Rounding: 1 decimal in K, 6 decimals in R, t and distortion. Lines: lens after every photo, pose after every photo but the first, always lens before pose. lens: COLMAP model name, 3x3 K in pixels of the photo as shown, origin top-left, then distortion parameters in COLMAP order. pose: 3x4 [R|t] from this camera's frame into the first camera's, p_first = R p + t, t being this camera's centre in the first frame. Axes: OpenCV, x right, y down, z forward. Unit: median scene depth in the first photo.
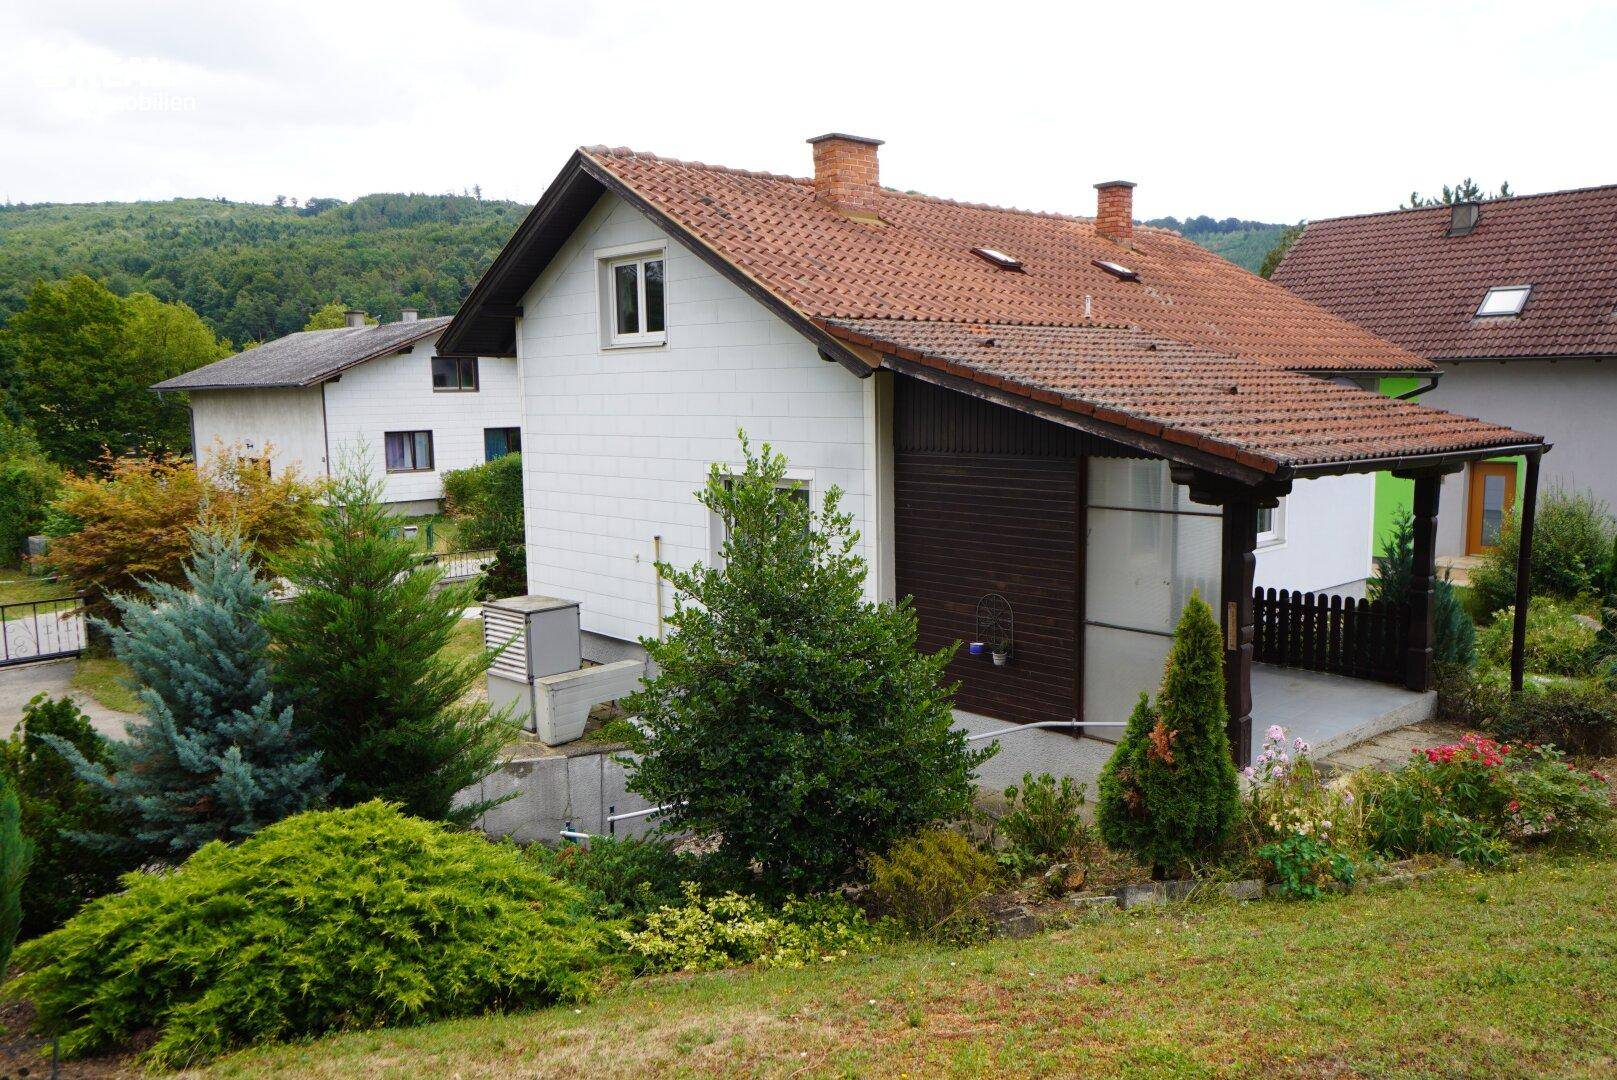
lens RADIAL K [[1192.2, 0, 811.2], [0, 1192.2, 533.9], [0, 0, 1]] dist [0.030181, 0.003200]
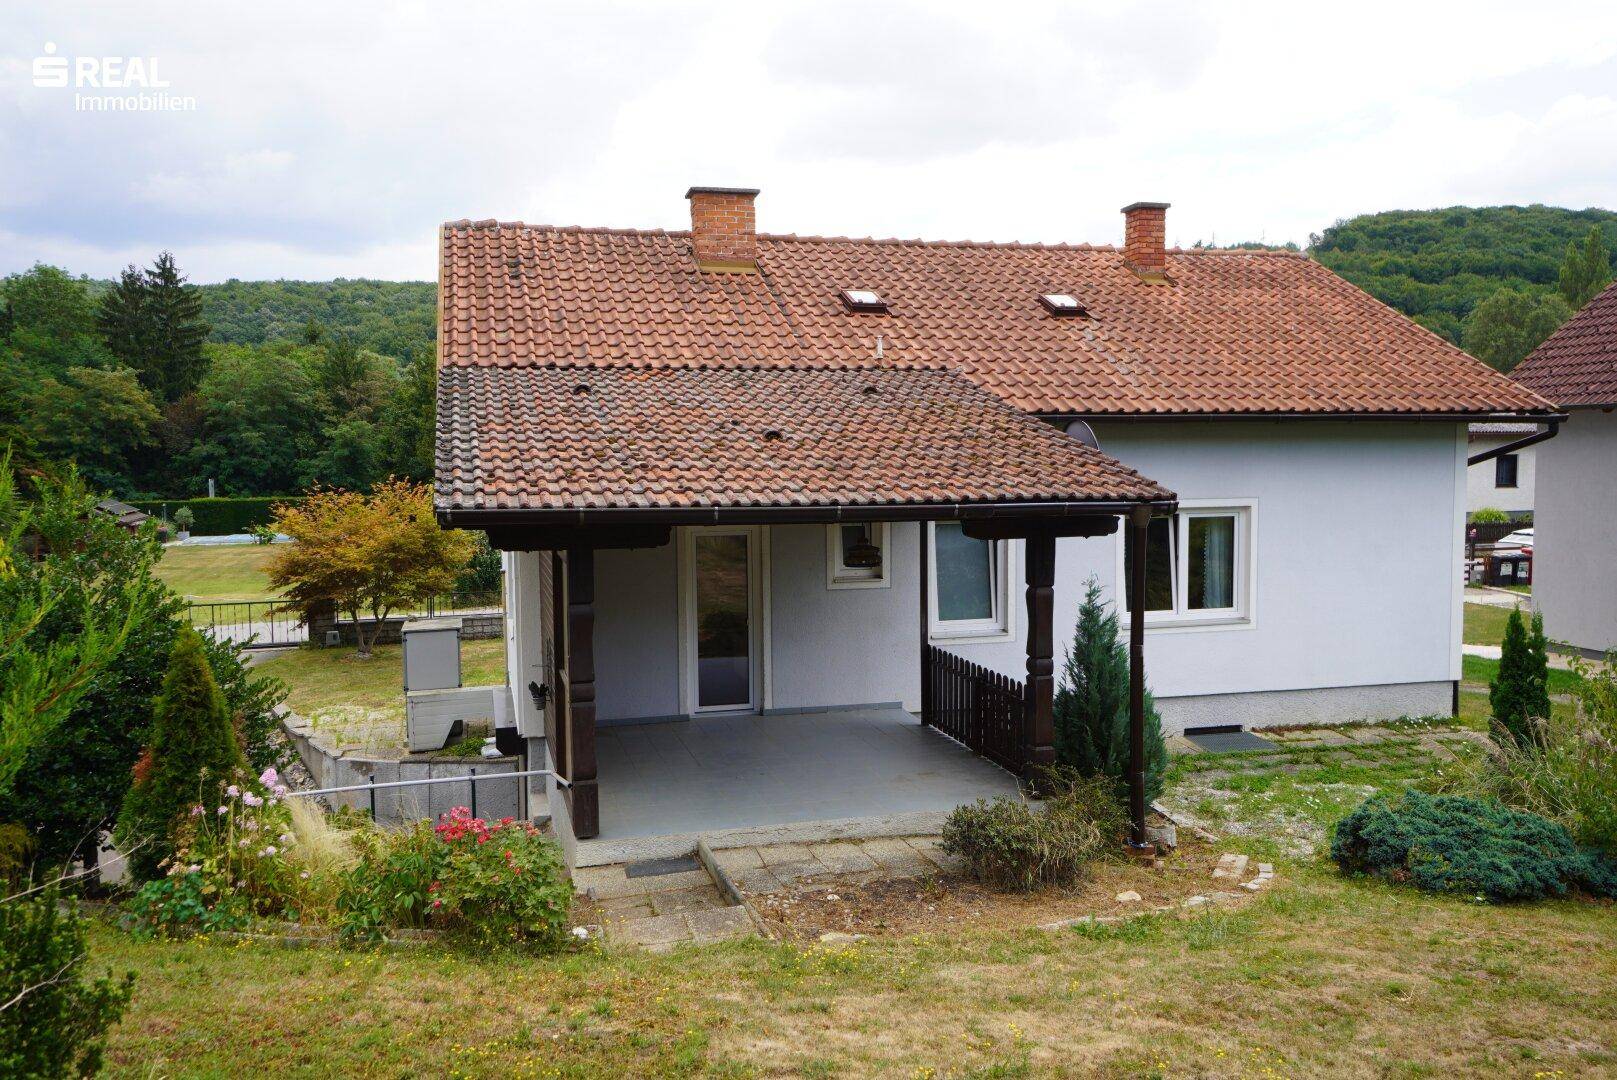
lens RADIAL K [[1192.2, 0, 811.2], [0, 1192.2, 533.9], [0, 0, 1]] dist [0.030181, 0.003200]
pose [[0.892353, 0.037543, -0.449773, 0.558273], [-0.057084, 0.997920, -0.029958, -0.012670], [0.447713, 0.052408, 0.892640, 0.142700]]
